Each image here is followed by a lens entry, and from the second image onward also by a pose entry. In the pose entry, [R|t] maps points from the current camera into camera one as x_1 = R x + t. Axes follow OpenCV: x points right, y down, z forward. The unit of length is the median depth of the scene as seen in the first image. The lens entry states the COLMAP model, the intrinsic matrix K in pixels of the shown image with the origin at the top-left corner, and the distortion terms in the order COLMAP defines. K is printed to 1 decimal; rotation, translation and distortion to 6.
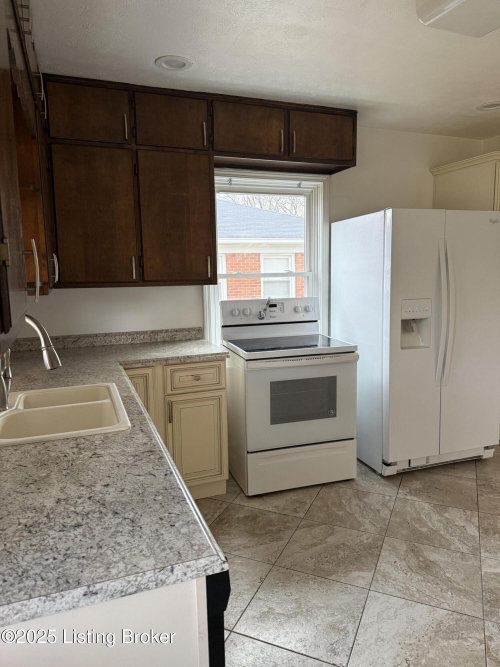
lens RADIAL K [[470.3, 0, 250.0], [0, 470.3, 333.5], [0, 0, 1]] dist [0.036785, -0.032177]
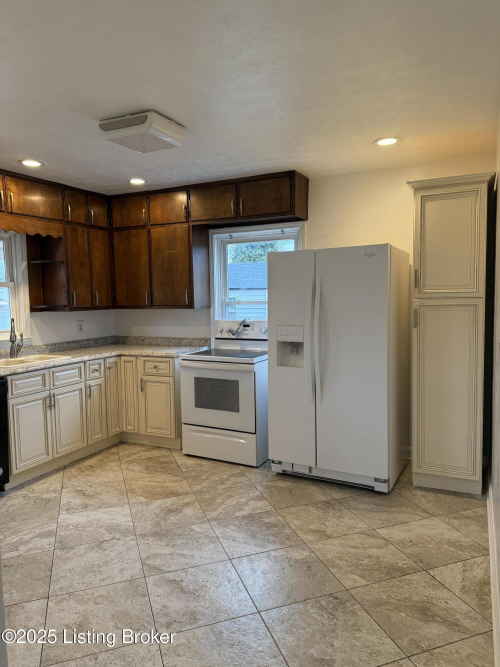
lens RADIAL K [[469.6, 0, 250.0], [0, 469.6, 333.5], [0, 0, 1]] dist [0.098669, -0.145057]
pose [[0.681103, 0.064372, -0.729353, 1.209079], [-0.090555, 0.995886, 0.003332, -0.051083], [0.726567, 0.063777, 0.684130, 0.123998]]
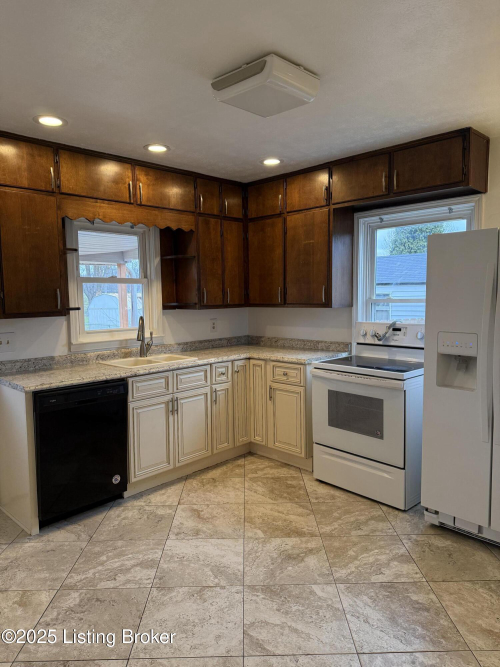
lens RADIAL K [[469.6, 0, 250.0], [0, 469.6, 333.5], [0, 0, 1]] dist [0.098669, -0.145057]
pose [[0.413400, 0.086939, -0.906389, 1.050470], [-0.111893, 0.992737, 0.044188, -0.071977], [0.903648, 0.083151, 0.420126, 0.292856]]
